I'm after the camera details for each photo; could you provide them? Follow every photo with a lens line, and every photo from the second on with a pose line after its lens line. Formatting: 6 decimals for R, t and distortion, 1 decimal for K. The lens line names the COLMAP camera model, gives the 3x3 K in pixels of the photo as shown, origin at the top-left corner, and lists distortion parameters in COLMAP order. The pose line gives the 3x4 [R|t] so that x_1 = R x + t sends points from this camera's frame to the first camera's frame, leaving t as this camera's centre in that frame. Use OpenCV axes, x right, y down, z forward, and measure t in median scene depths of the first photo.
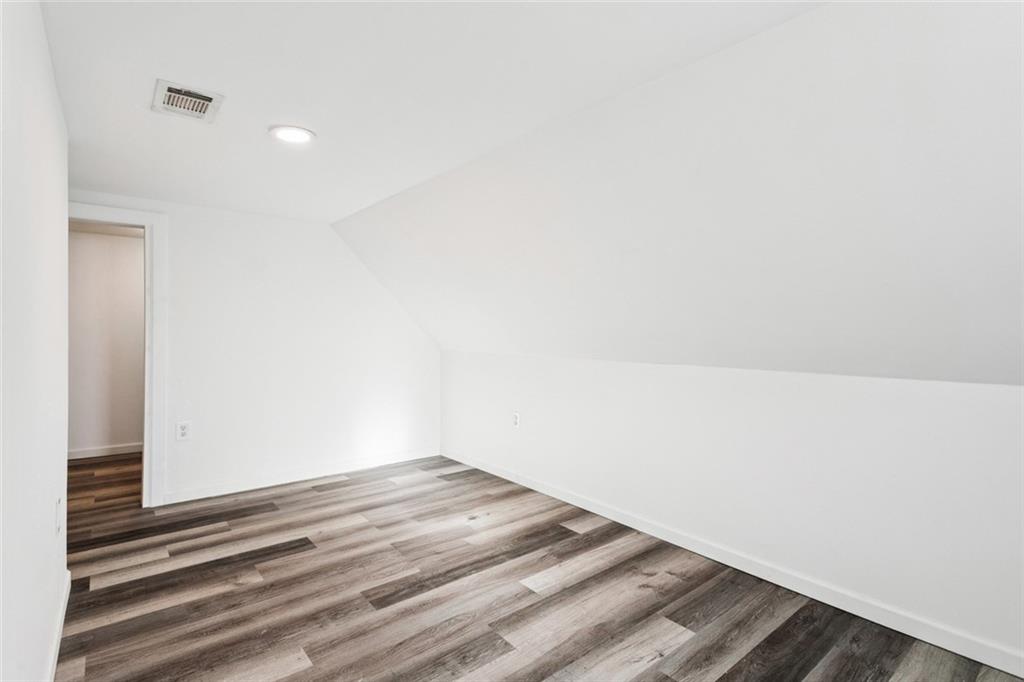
lens RADIAL K [[493.1, 0, 501.2], [0, 493.1, 327.6], [0, 0, 1]] dist [0.001762, 0.000807]
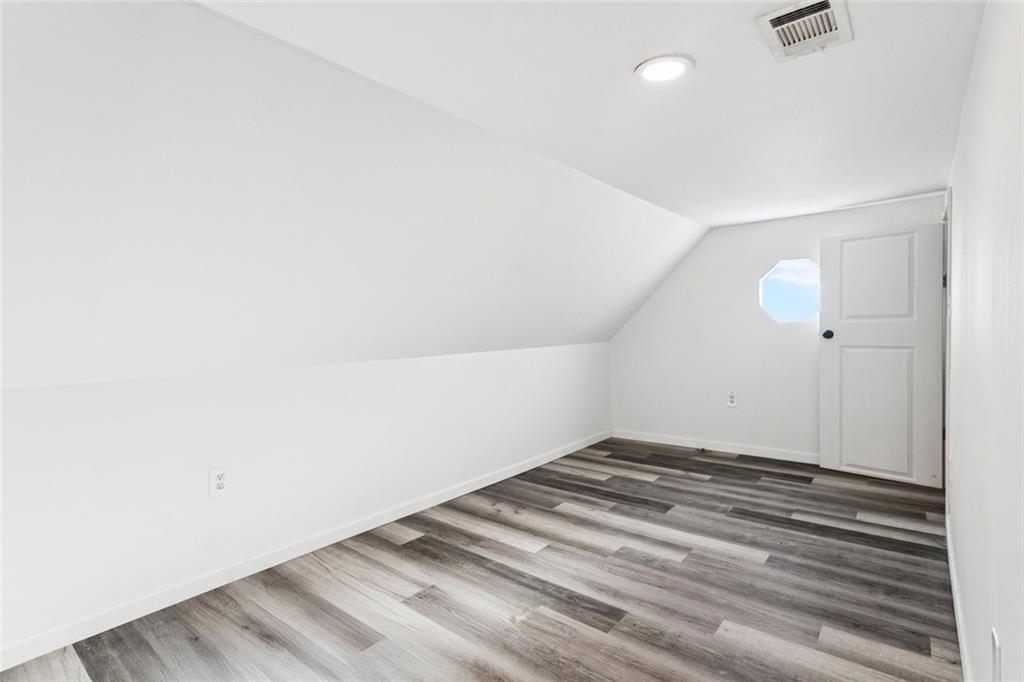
lens RADIAL K [[493.1, 0, 501.2], [0, 493.1, 327.6], [0, 0, 1]] dist [0.001762, 0.000807]
pose [[-0.194866, 0.001909, 0.980828, -1.033439], [0.014287, 0.999898, 0.000893, 0.002227], [-0.980726, 0.014187, -0.194873, 1.267935]]
